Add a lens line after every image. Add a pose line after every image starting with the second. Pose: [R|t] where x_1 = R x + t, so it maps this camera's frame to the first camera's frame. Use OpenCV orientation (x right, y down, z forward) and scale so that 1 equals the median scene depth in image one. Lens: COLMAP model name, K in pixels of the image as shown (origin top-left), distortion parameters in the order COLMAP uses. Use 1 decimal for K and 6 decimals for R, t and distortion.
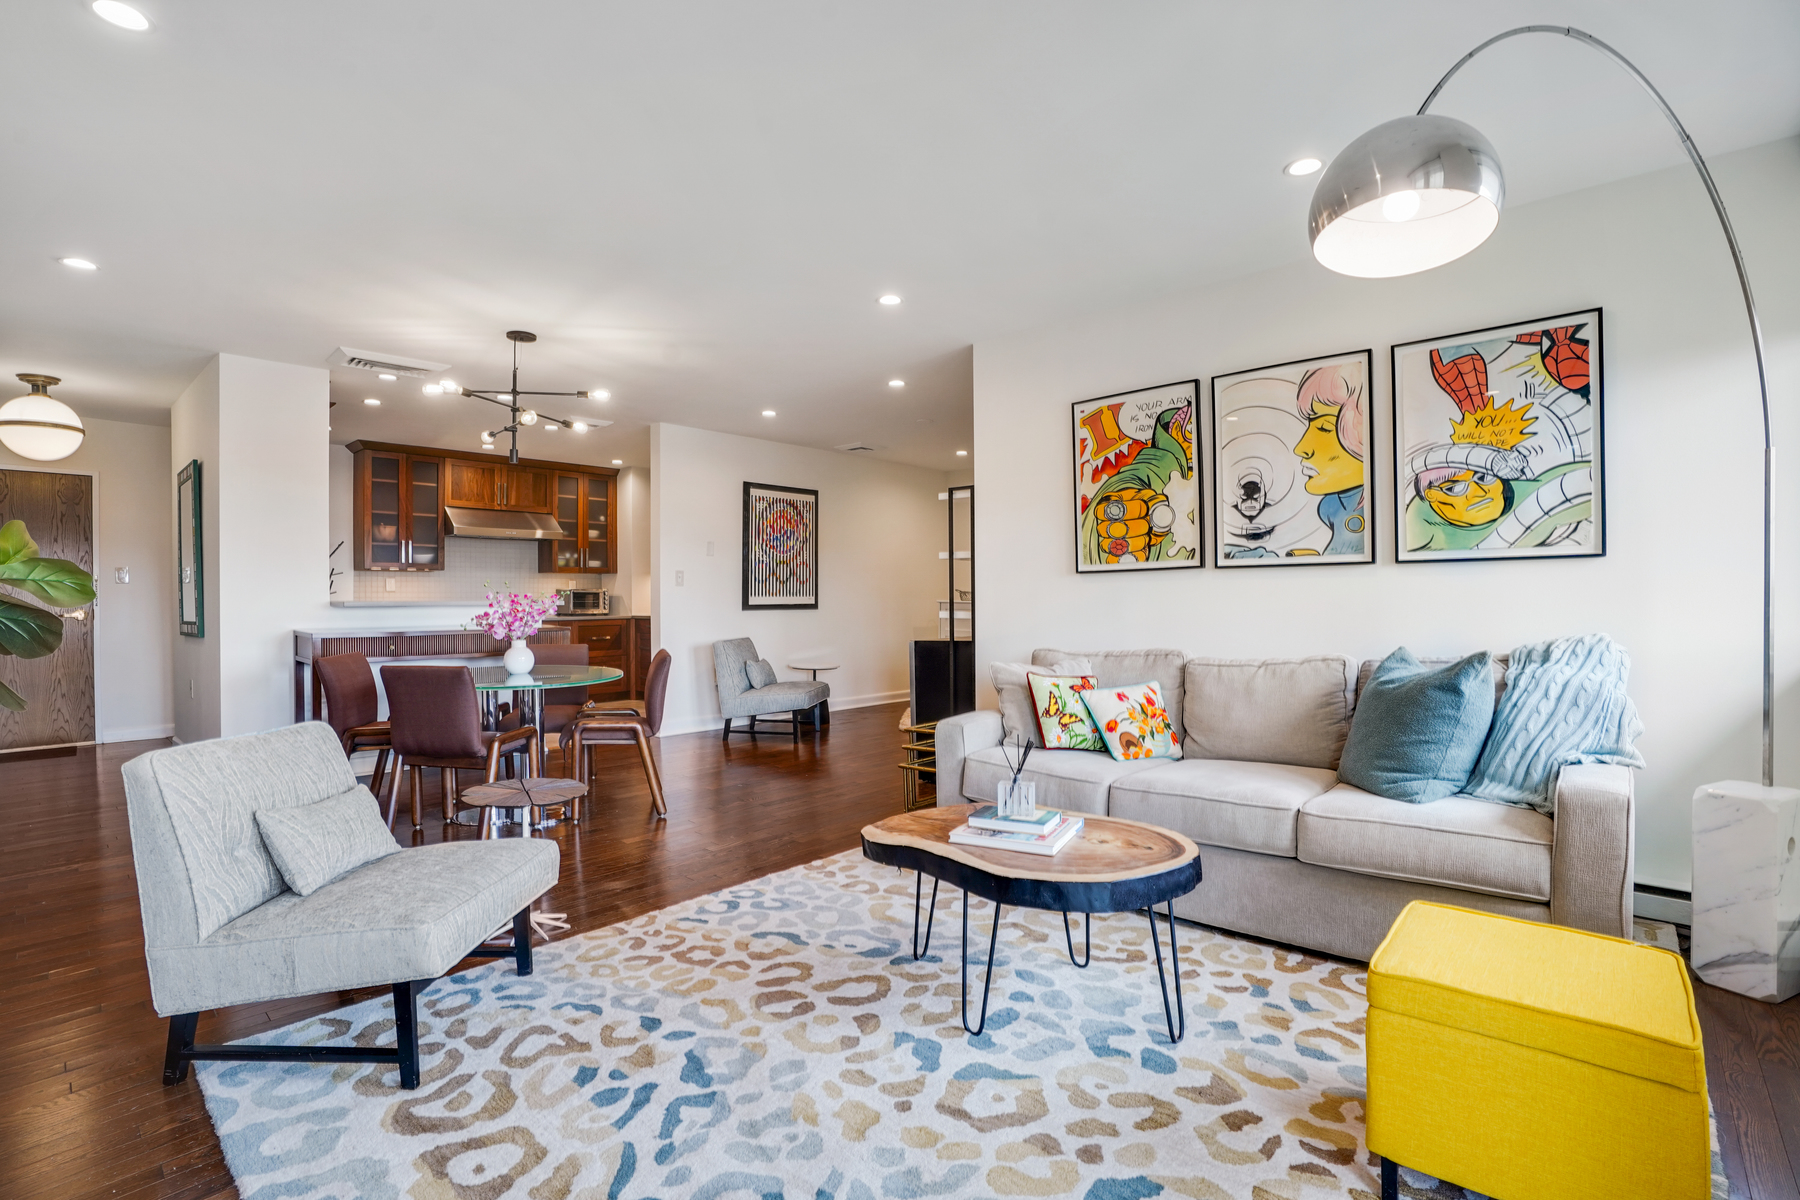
lens RADIAL K [[829.2, 0, 887.6], [0, 829.2, 600.6], [0, 0, 1]] dist [-0.068100, 0.026250]
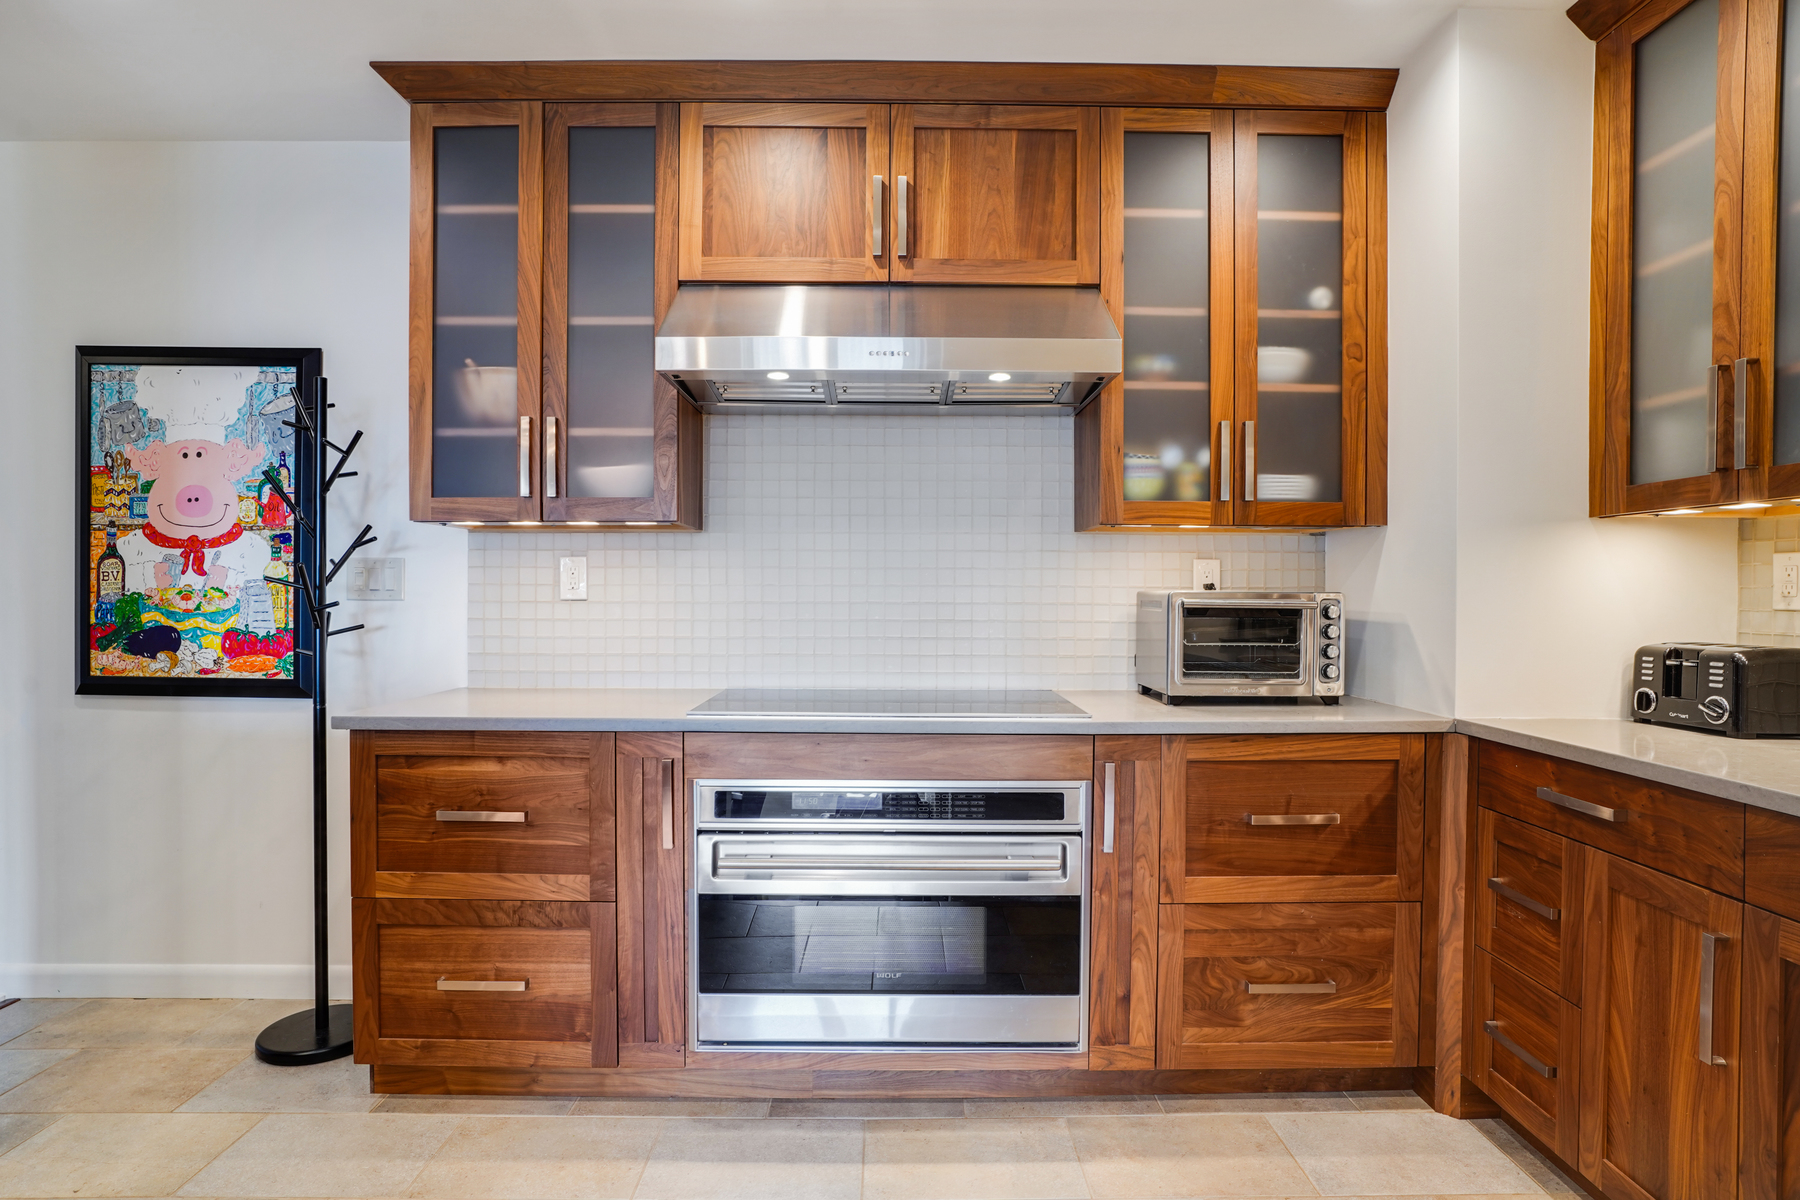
lens RADIAL K [[948.4, 0, 900.0], [0, 948.4, 600.0], [0, 0, 1]] dist [-0.028593, 0.001399]
pose [[0.684823, 0.011250, -0.728623, -0.549883], [-0.008627, 0.999936, 0.007331, -0.030397], [0.728659, 0.001265, 0.684876, 1.728574]]
